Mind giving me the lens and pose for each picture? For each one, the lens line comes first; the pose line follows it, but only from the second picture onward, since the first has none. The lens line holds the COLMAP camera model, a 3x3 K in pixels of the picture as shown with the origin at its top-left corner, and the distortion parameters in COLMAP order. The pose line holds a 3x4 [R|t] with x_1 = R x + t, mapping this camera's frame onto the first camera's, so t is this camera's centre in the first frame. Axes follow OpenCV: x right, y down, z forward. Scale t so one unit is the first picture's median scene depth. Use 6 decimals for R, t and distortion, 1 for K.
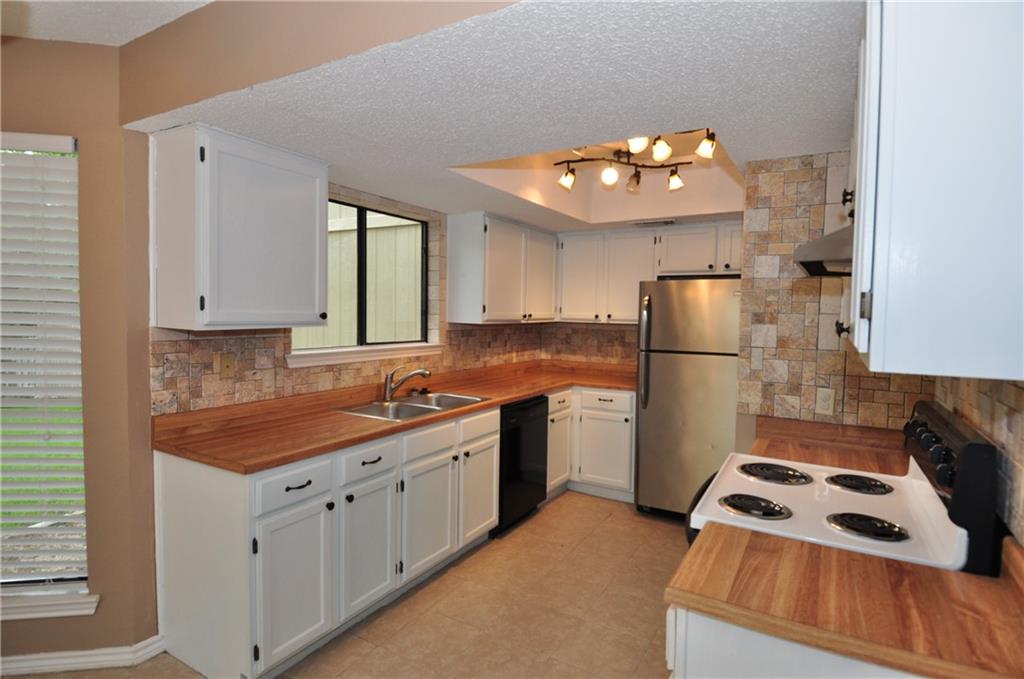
lens RADIAL K [[546.2, 0, 504.5], [0, 546.2, 334.8], [0, 0, 1]] dist [0.023650, -0.023484]
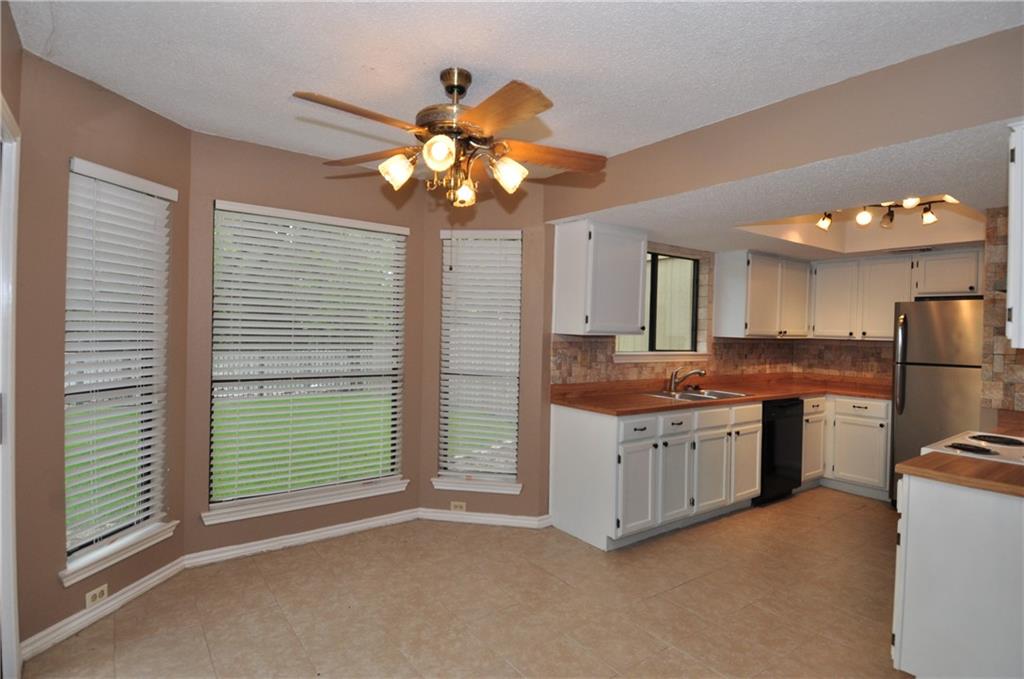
lens RADIAL K [[546.2, 0, 503.4], [0, 546.2, 333.4], [0, 0, 1]] dist [0.023650, -0.023484]
pose [[0.922762, 0.007729, -0.385294, -0.079565], [-0.024917, 0.998903, -0.039637, 0.040620], [0.384565, 0.046175, 0.921942, -0.456265]]
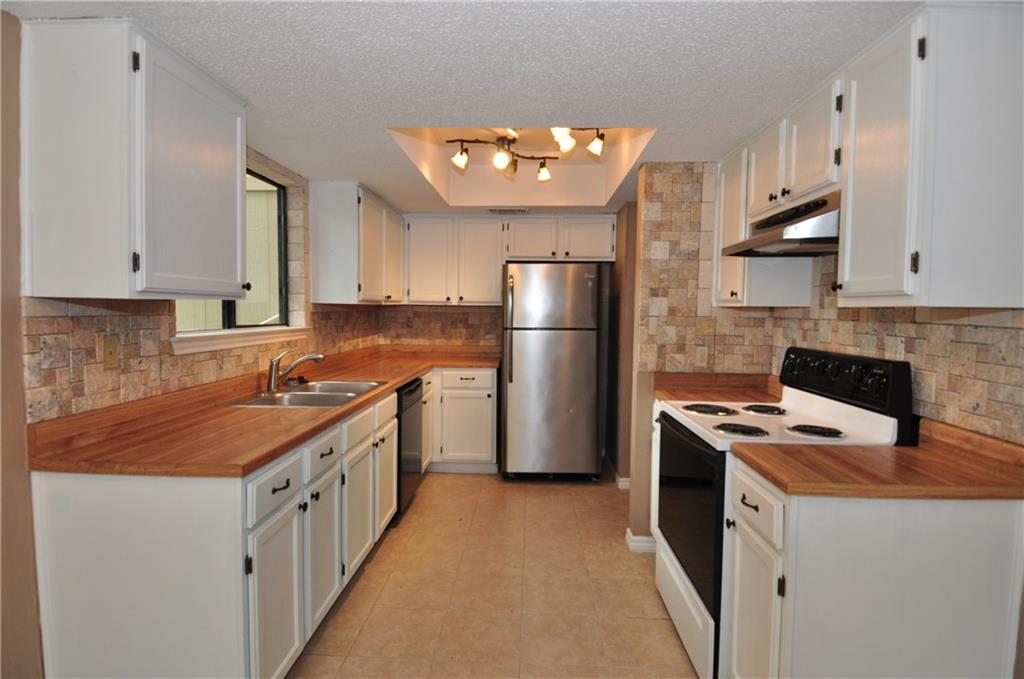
lens RADIAL K [[546.2, 0, 527.9], [0, 546.2, 335.9], [0, 0, 1]] dist [0.023650, -0.023484]
pose [[0.870365, -0.032787, 0.491314, -0.295000], [0.025686, 0.999445, 0.021194, 0.025930], [-0.491737, -0.005826, 0.870725, 0.060383]]
